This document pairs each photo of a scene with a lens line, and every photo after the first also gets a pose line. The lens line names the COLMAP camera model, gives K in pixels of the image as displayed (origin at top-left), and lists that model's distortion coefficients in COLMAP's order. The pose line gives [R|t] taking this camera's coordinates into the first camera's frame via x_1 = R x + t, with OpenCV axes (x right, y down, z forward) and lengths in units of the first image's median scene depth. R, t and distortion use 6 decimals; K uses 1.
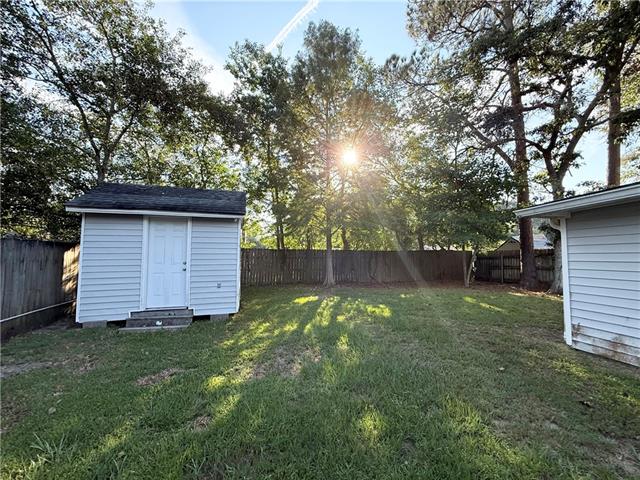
lens RADIAL K [[255.3, 0, 318.5], [0, 255.3, 241.0], [0, 0, 1]] dist [0.000196, 0.000092]
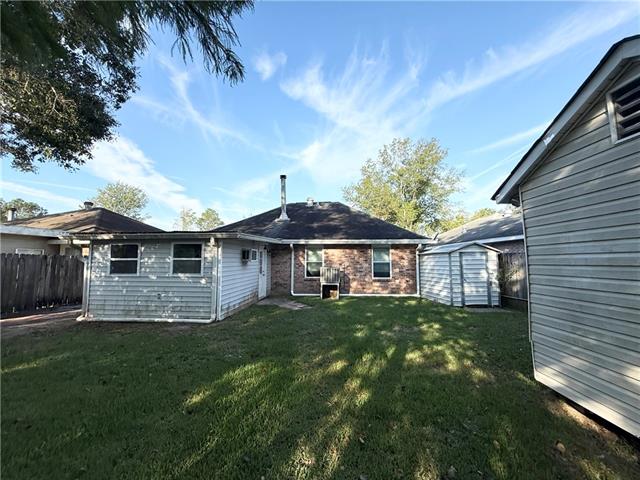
lens RADIAL K [[255.3, 0, 318.5], [0, 255.3, 241.0], [0, 0, 1]] dist [0.000196, 0.000092]
pose [[-0.953261, 0.019834, 0.301498, -0.074961], [-0.021795, 0.990730, -0.134085, 0.098209], [-0.301363, -0.134389, -0.943992, 1.894013]]
